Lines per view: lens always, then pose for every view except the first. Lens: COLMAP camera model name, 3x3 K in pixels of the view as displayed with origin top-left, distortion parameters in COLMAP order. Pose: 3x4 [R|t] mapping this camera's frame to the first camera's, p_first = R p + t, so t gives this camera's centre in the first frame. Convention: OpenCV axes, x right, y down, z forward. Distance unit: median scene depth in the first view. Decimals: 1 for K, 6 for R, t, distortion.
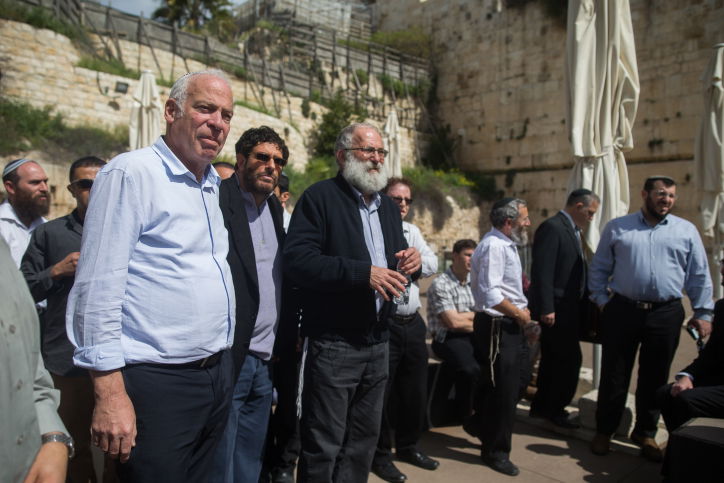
lens RADIAL K [[542.3, 0, 362.0], [0, 542.3, 241.5], [0, 0, 1]] dist [-0.027366, 0.026046]
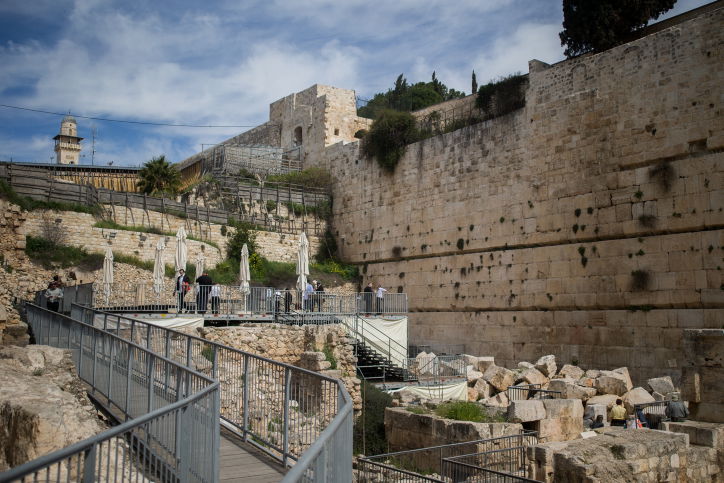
lens RADIAL K [[699.7, 0, 376.0], [0, 699.7, 233.0], [0, 0, 1]] dist [0.025937, 0.038968]
pose [[0.993190, -0.021924, -0.114426, 0.543934], [0.004909, 0.989137, -0.146912, 0.078746], [0.116404, 0.145350, 0.982509, -0.972500]]
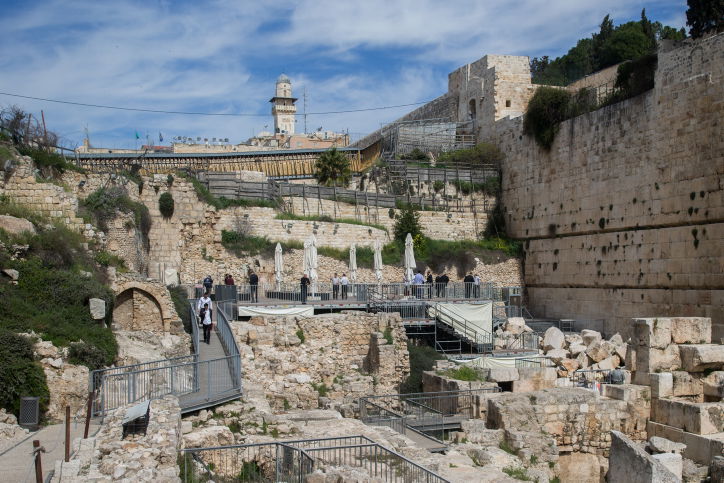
lens RADIAL K [[843.1, 0, 422.2], [0, 843.1, 291.4], [0, 0, 1]] dist [0.026017, 0.034688]
pose [[0.921040, -0.010803, -0.389318, 0.963127], [0.007620, 0.999924, -0.009717, 0.043777], [0.389394, 0.005983, 0.921052, -1.398816]]
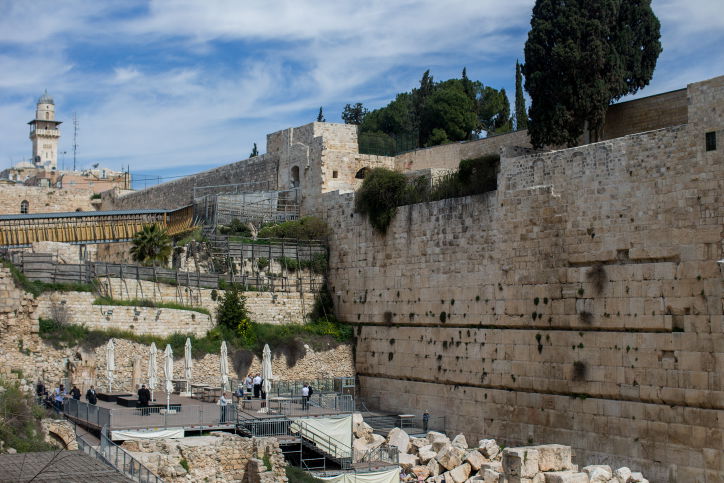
lens RADIAL K [[1028.9, 0, 362.0], [0, 1028.9, 241.5], [0, 0, 1]] dist [-0.138879, 0.131550]
pose [[0.976830, -0.022305, -0.212852, 0.900868], [0.002619, 0.995726, -0.092321, -0.098148], [0.214001, 0.089624, 0.972713, -1.779013]]
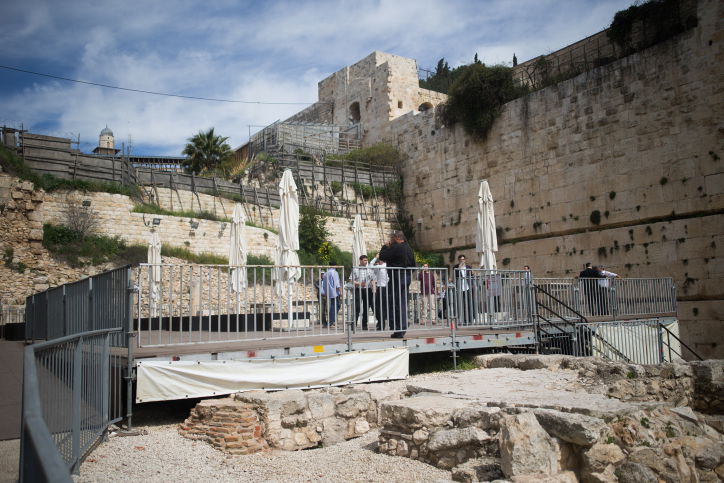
lens RADIAL K [[605.9, 0, 362.0], [0, 605.9, 241.5], [0, 0, 1]] dist [0.014235, 0.013947]
pose [[0.988766, -0.058996, -0.137339, 0.266795], [0.039750, 0.989511, -0.138879, 0.043985], [0.144092, 0.131860, 0.980740, -0.459944]]
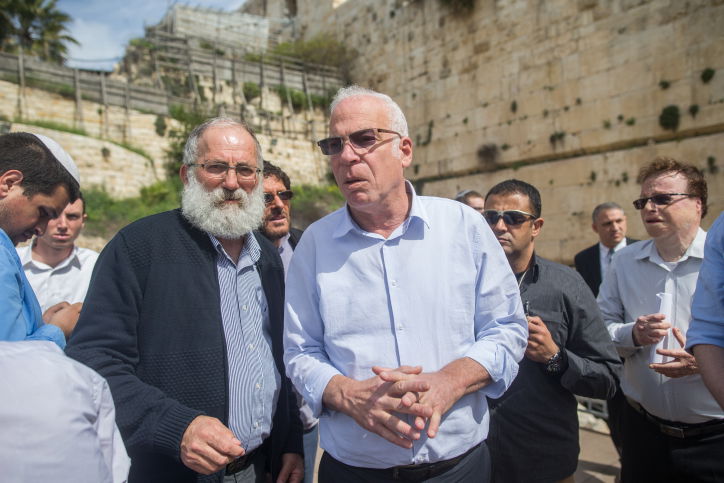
lens RADIAL K [[514.6, 0, 362.0], [0, 514.6, 241.5], [0, 0, 1]] dist [-0.051256, 0.029956]
pose [[0.994442, -0.047888, -0.093762, 0.261968], [0.044535, 0.998302, -0.037540, -0.004685], [0.095401, 0.033156, 0.994887, 0.161905]]
